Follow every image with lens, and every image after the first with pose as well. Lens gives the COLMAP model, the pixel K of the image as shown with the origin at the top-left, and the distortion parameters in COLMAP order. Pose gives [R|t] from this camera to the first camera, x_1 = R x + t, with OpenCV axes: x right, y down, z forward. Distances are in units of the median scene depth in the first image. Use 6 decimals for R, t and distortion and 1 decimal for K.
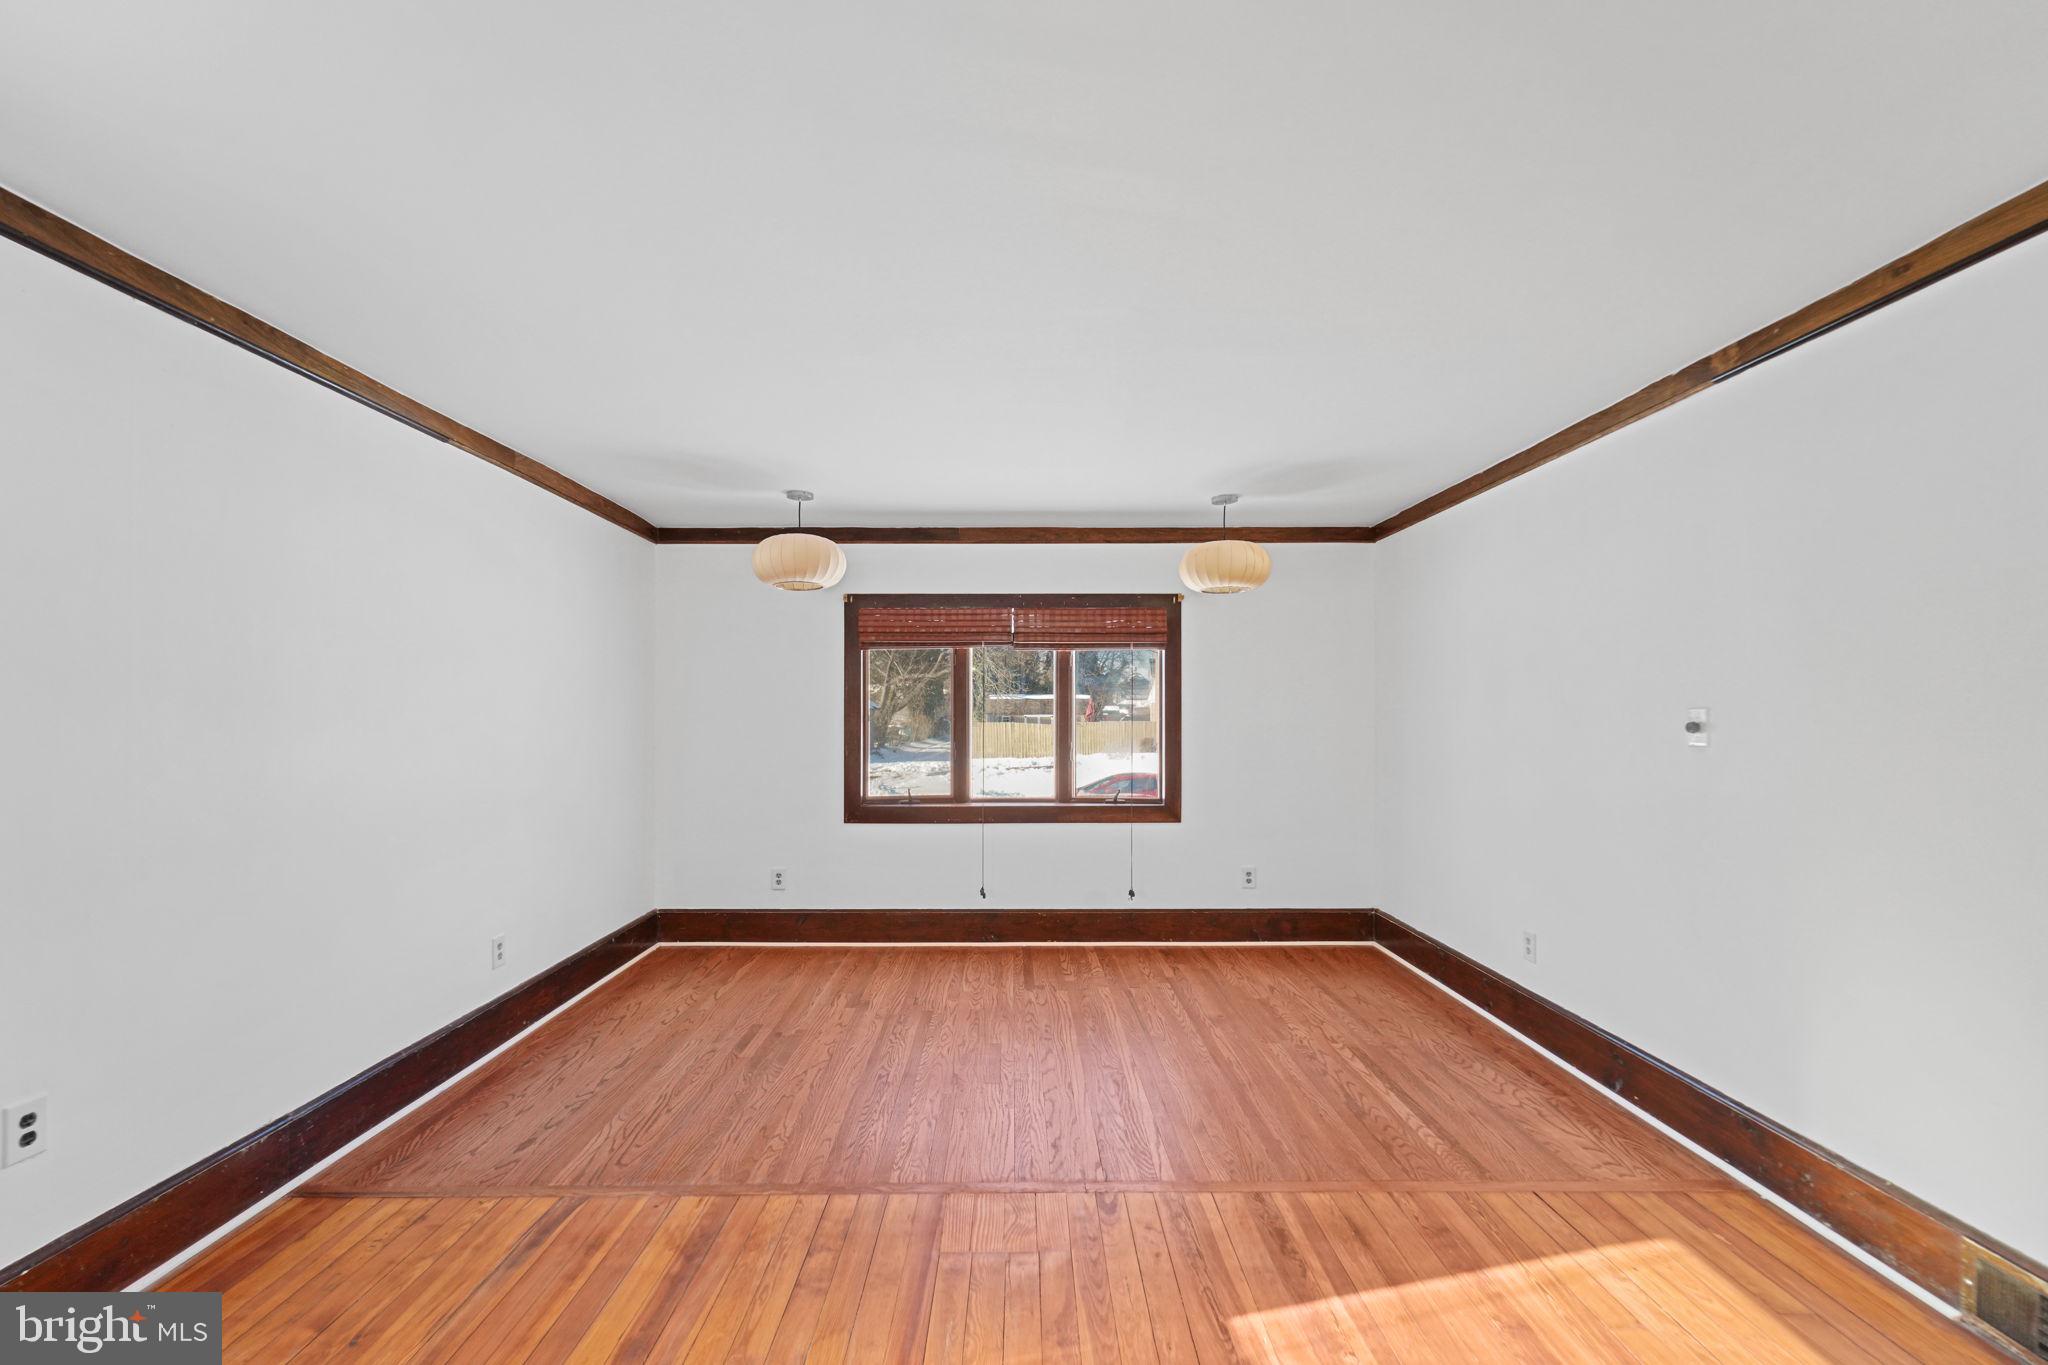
lens RADIAL K [[841.4, 0, 1008.4], [0, 841.4, 725.4], [0, 0, 1]] dist [0.002601, -0.002995]
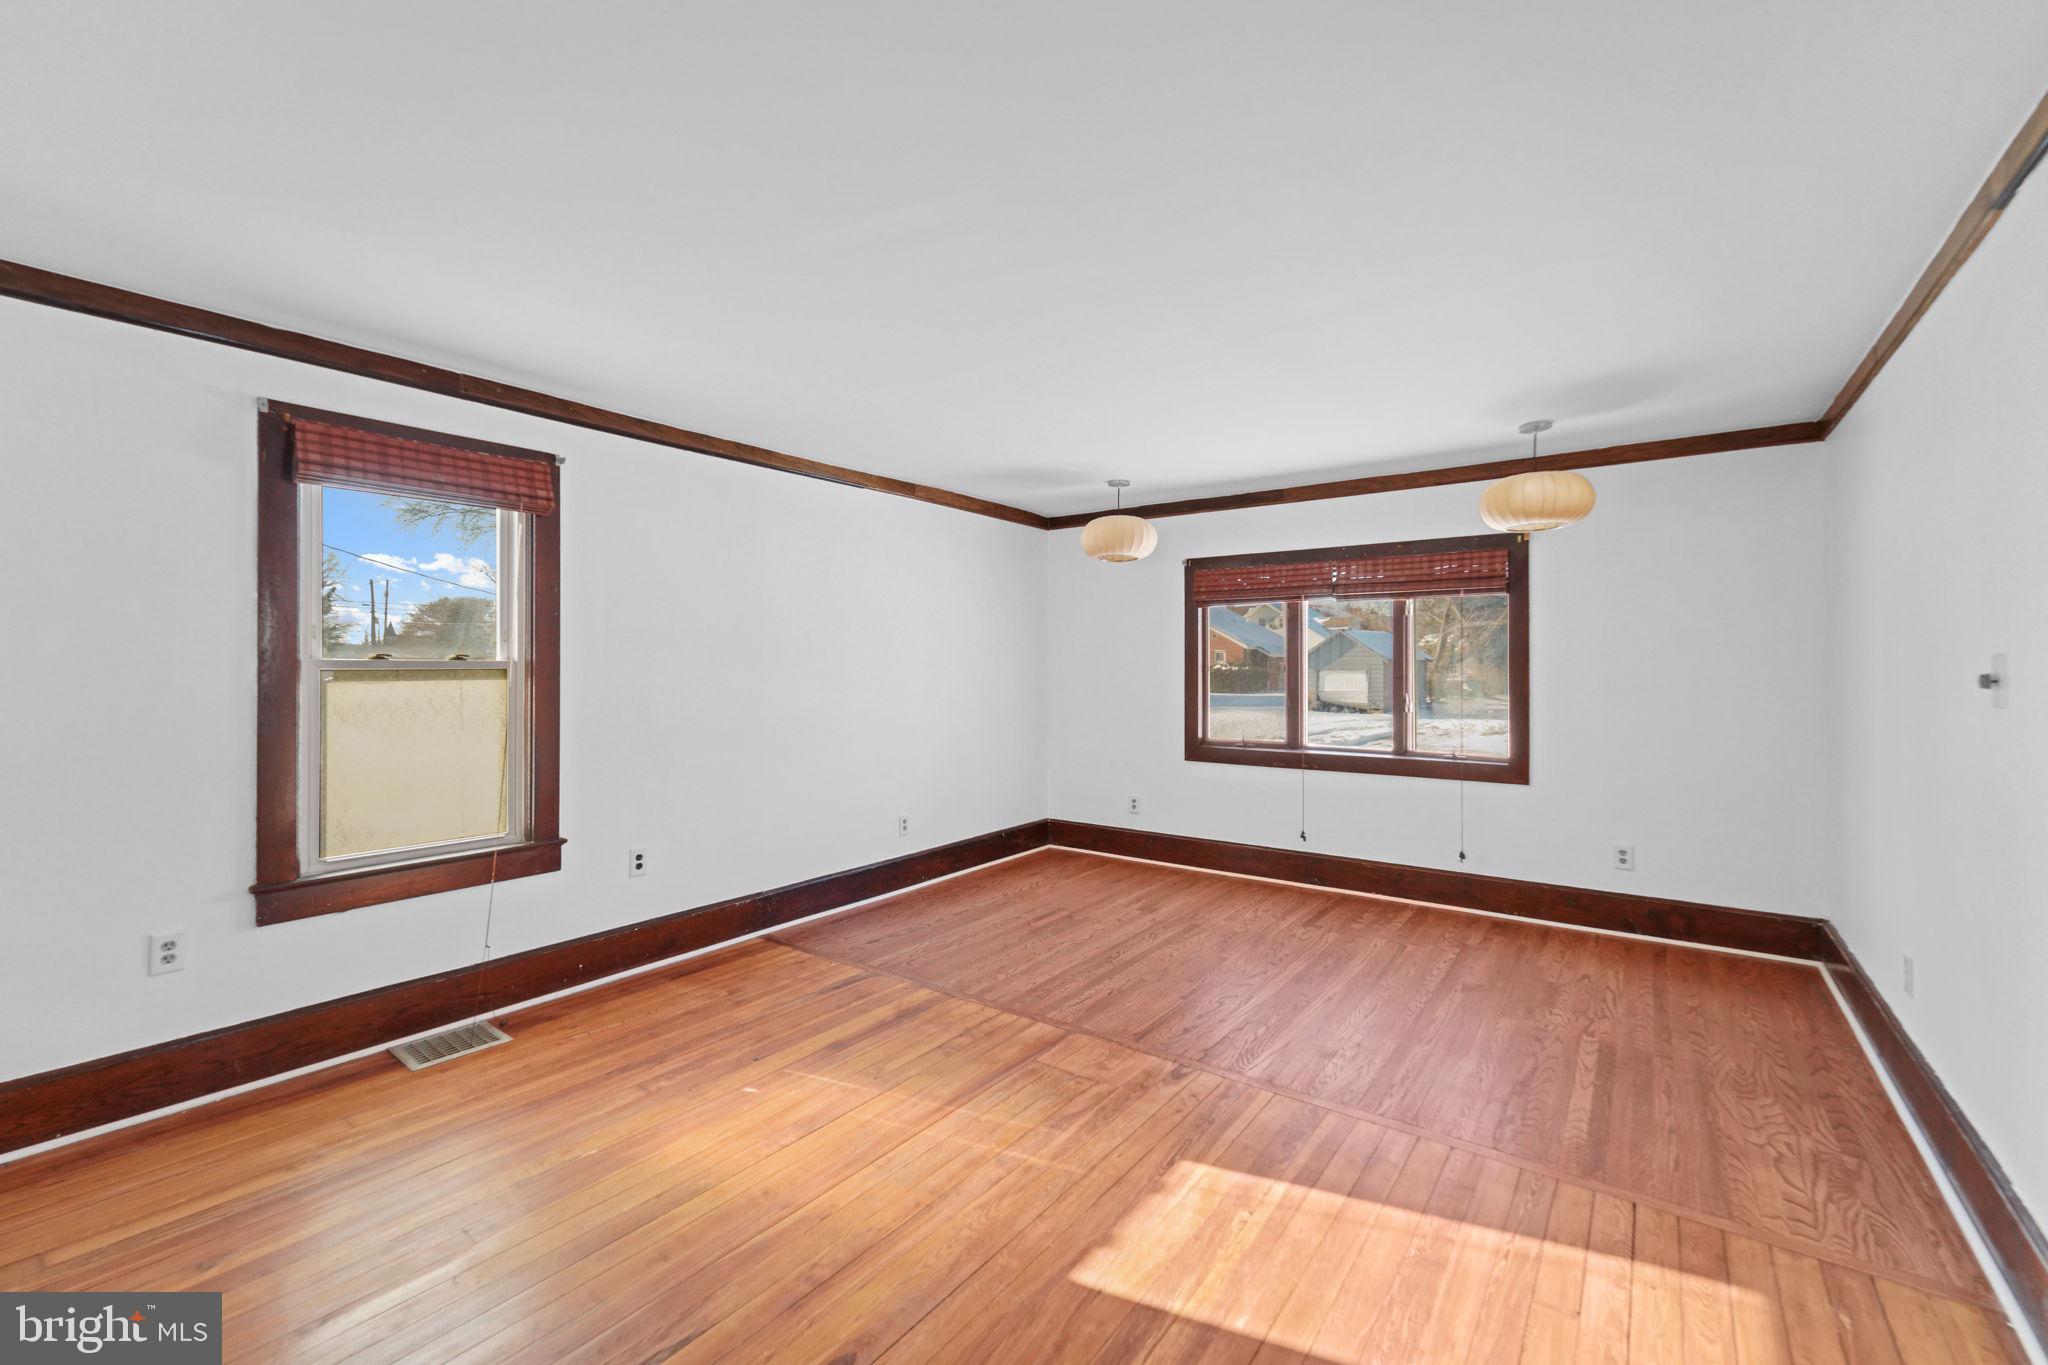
lens RADIAL K [[841.4, 0, 1021.3], [0, 841.4, 677.8], [0, 0, 1]] dist [0.002601, -0.002995]
pose [[0.805445, 0.009856, -0.592589, 0.448708], [-0.009498, 0.999948, 0.003720, 0.003549], [0.592595, 0.002632, 0.805496, -0.068687]]
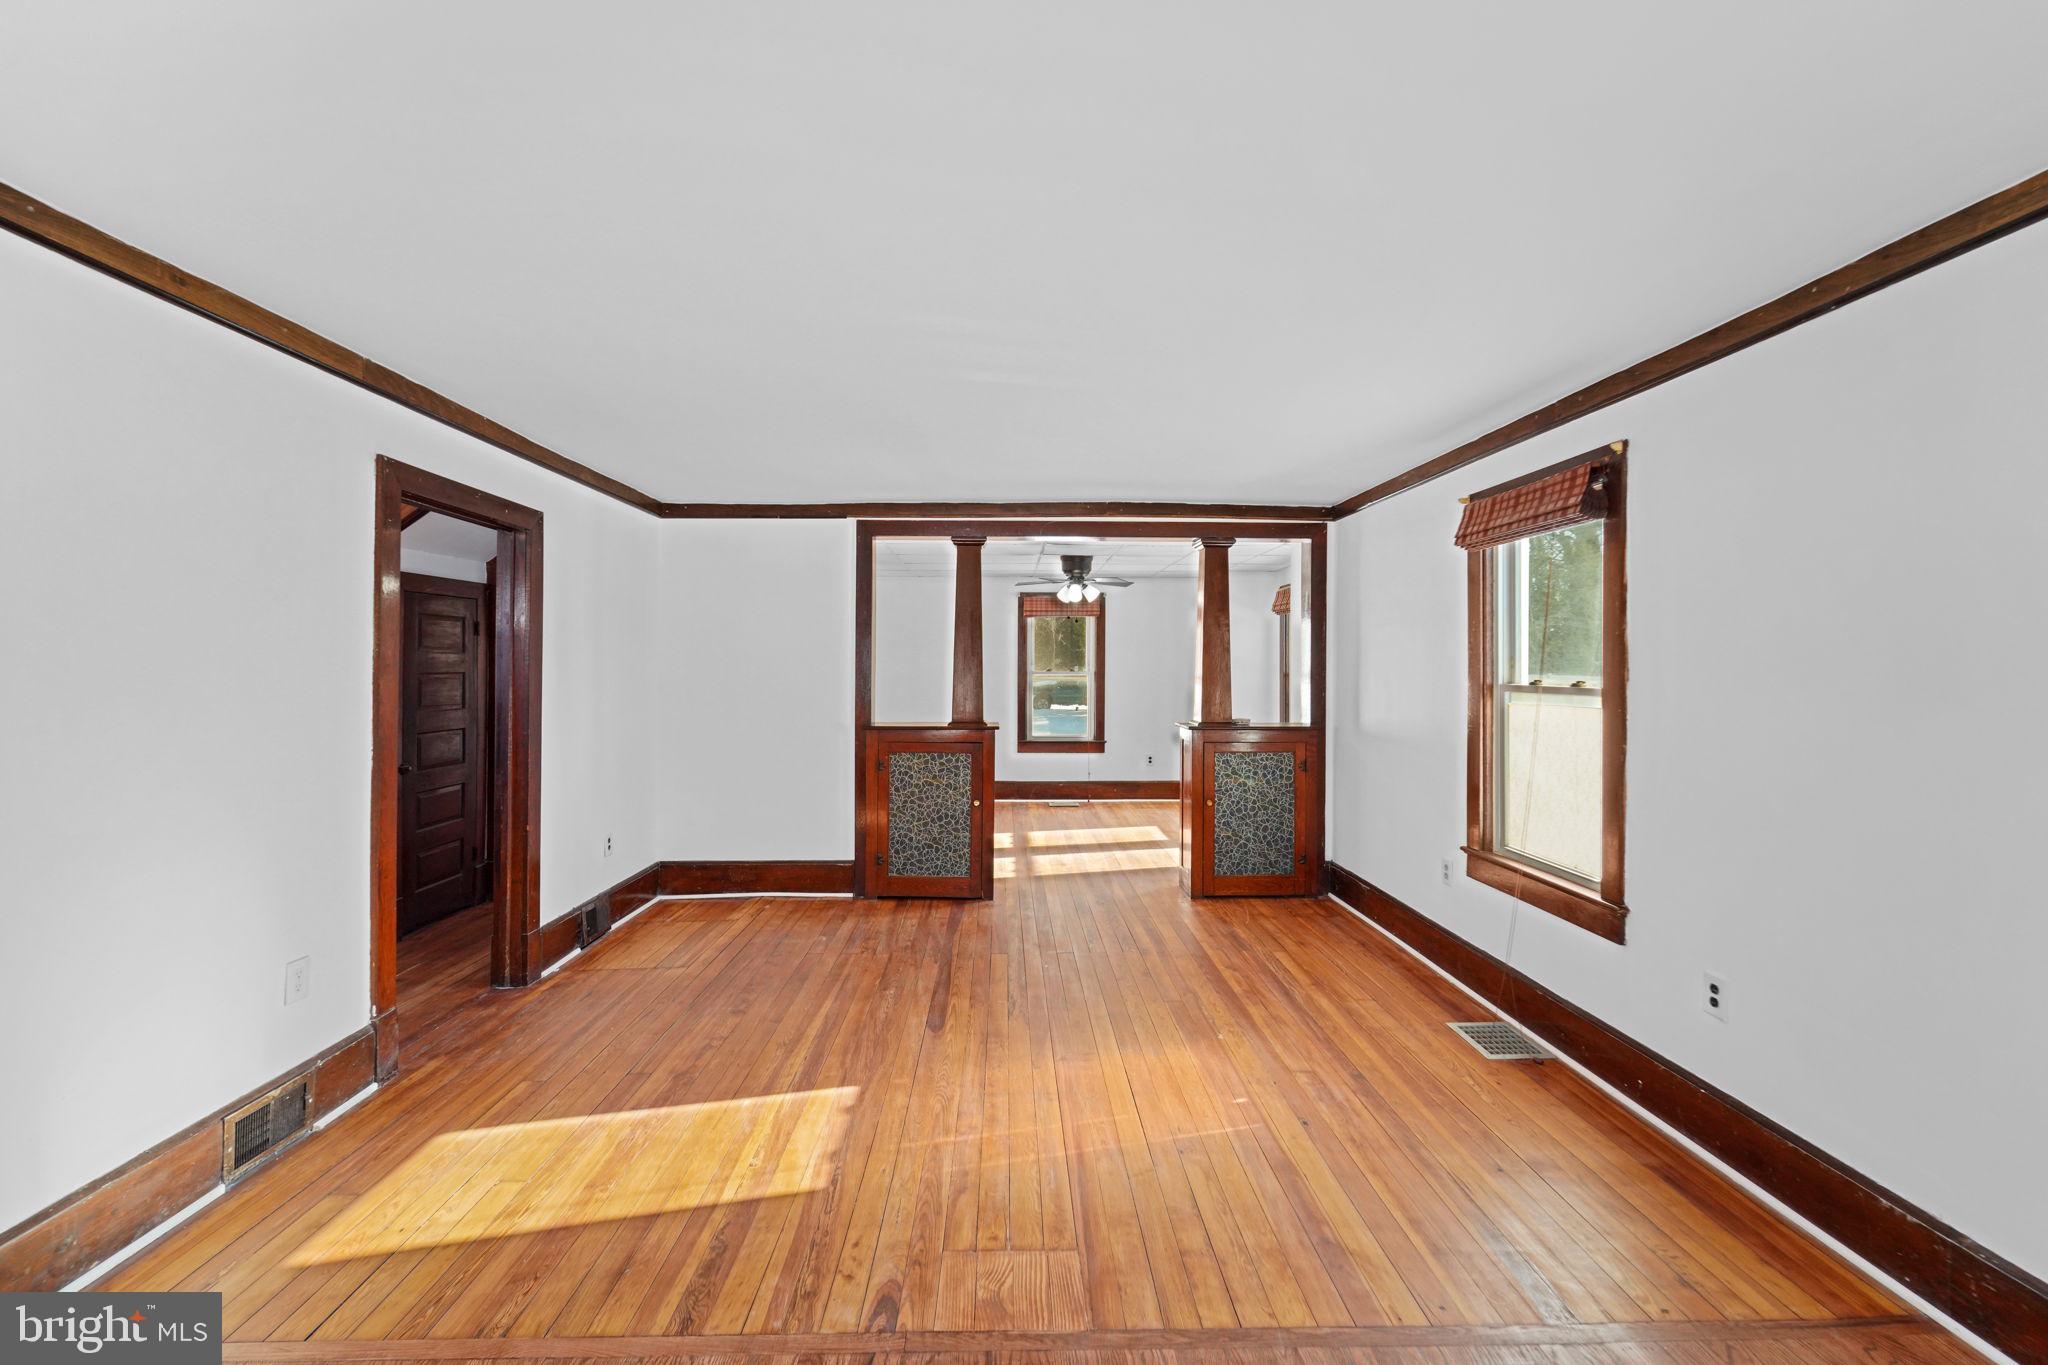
lens RADIAL K [[841.4, 0, 1016.7], [0, 841.4, 671.8], [0, 0, 1]] dist [0.002601, -0.002995]
pose [[-0.999635, -0.004356, -0.026670, 0.011732], [-0.004932, 0.999755, 0.021597, -0.041204], [0.026569, 0.021721, -0.999411, 1.258833]]
